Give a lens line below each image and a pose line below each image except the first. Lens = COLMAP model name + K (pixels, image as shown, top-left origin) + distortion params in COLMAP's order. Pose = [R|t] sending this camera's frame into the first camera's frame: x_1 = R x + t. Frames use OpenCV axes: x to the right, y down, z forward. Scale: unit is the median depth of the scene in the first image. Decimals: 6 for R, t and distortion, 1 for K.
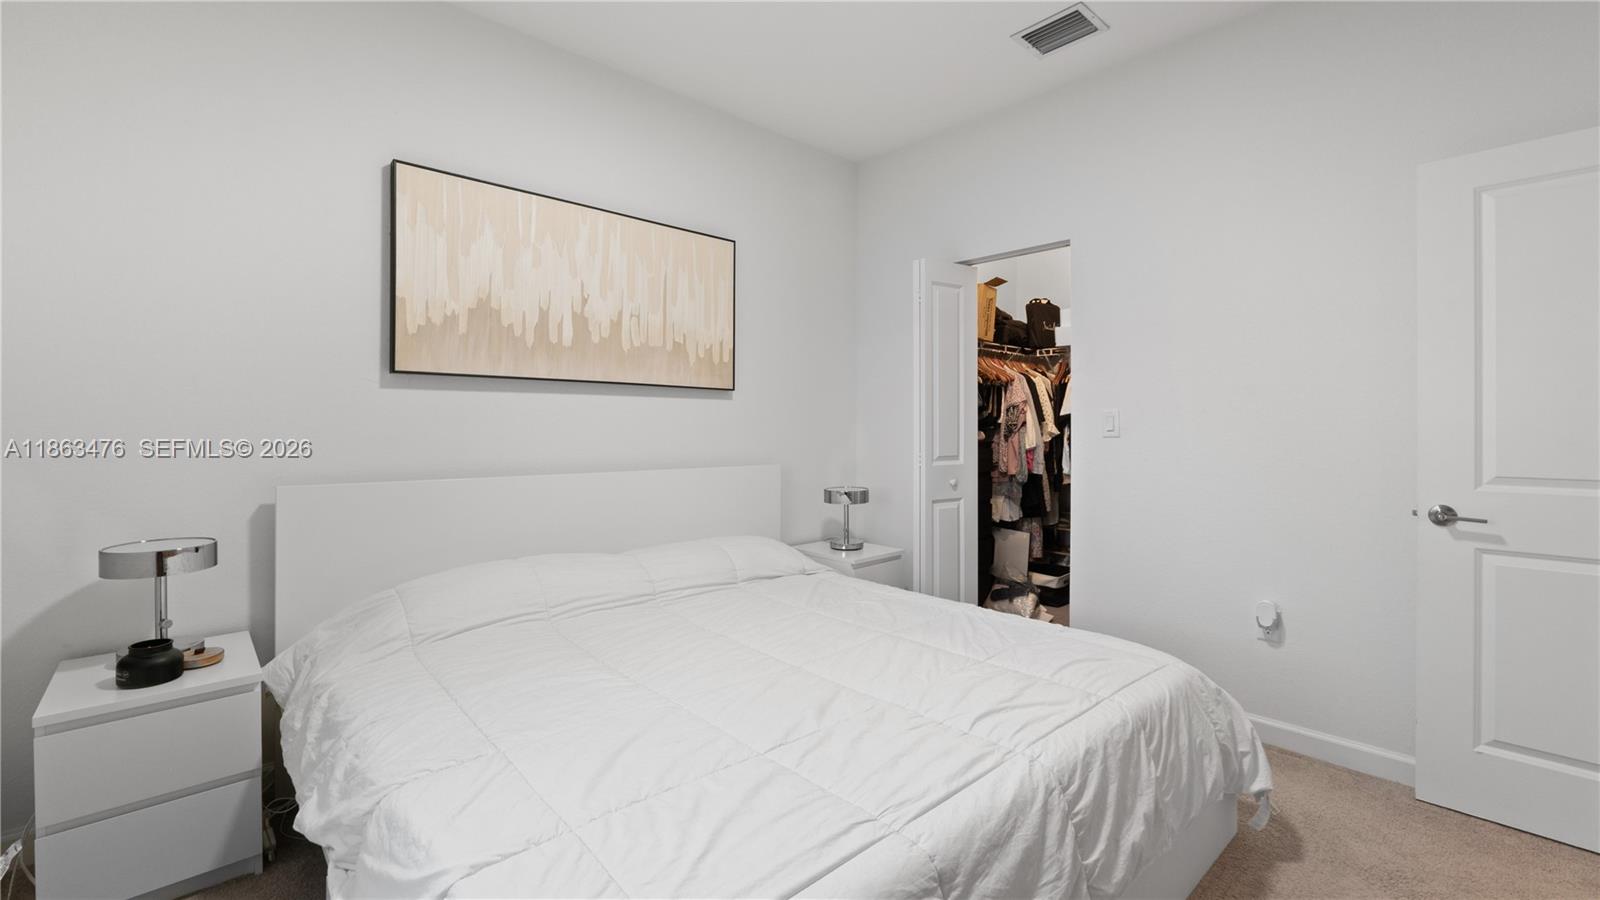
lens RADIAL K [[675.2, 0, 797.2], [0, 675.2, 435.0], [0, 0, 1]] dist [-0.007953, 0.000275]
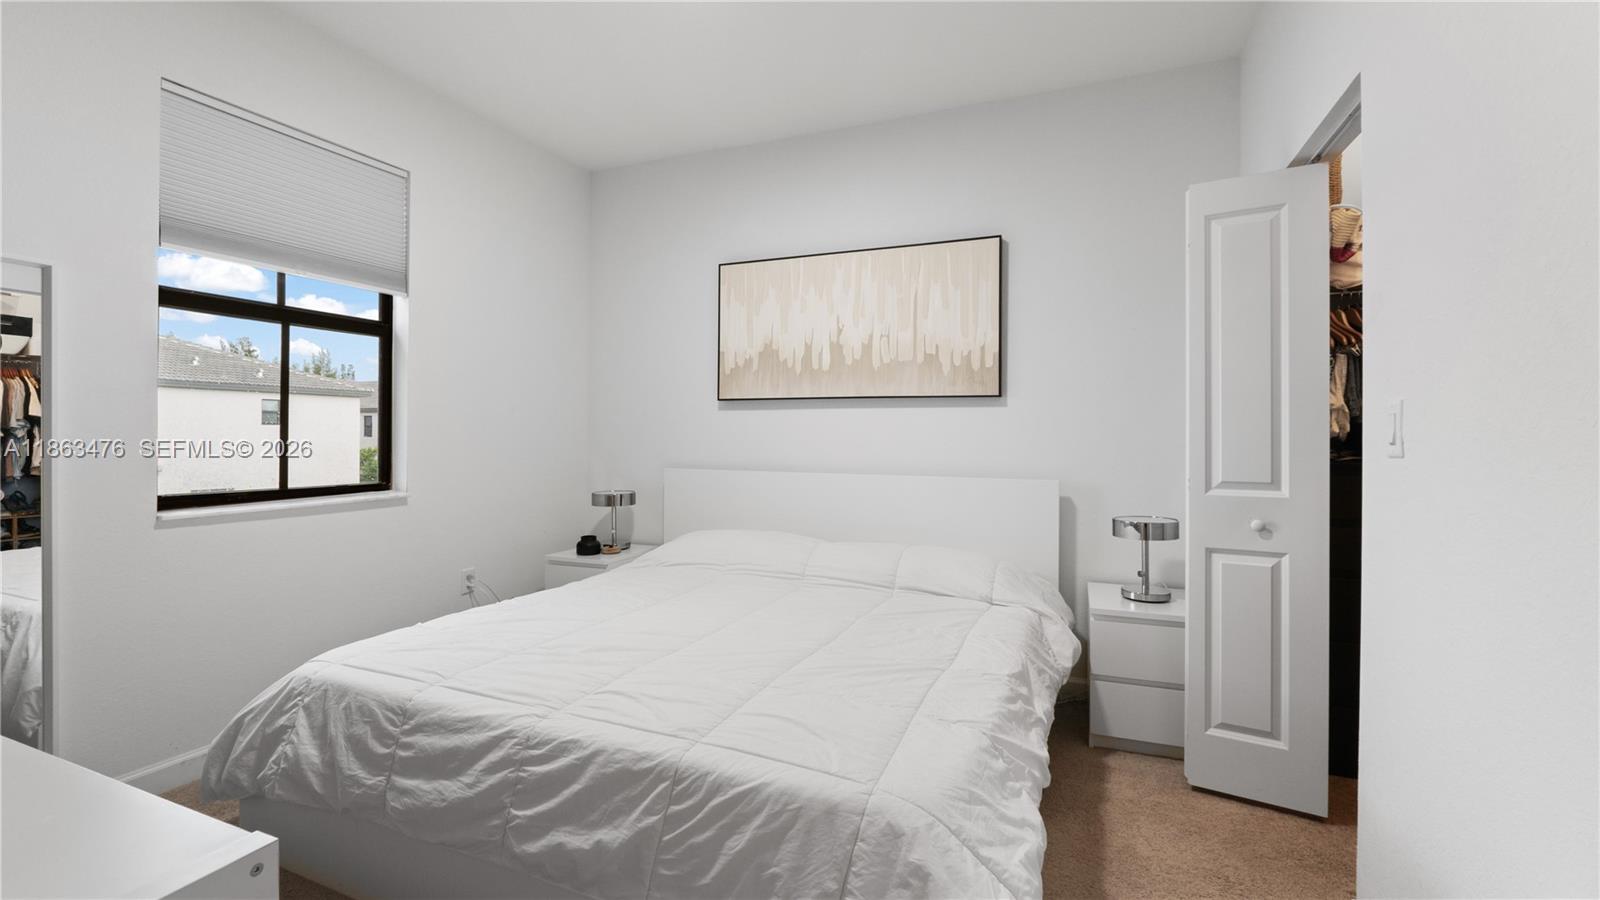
lens RADIAL K [[675.2, 0, 797.2], [0, 675.2, 443.0], [0, 0, 1]] dist [-0.007953, 0.000275]
pose [[0.412064, 0.009785, -0.911102, 0.761490], [-0.014694, 0.999884, 0.004093, -0.002503], [0.911036, 0.011701, 0.412160, 0.437364]]
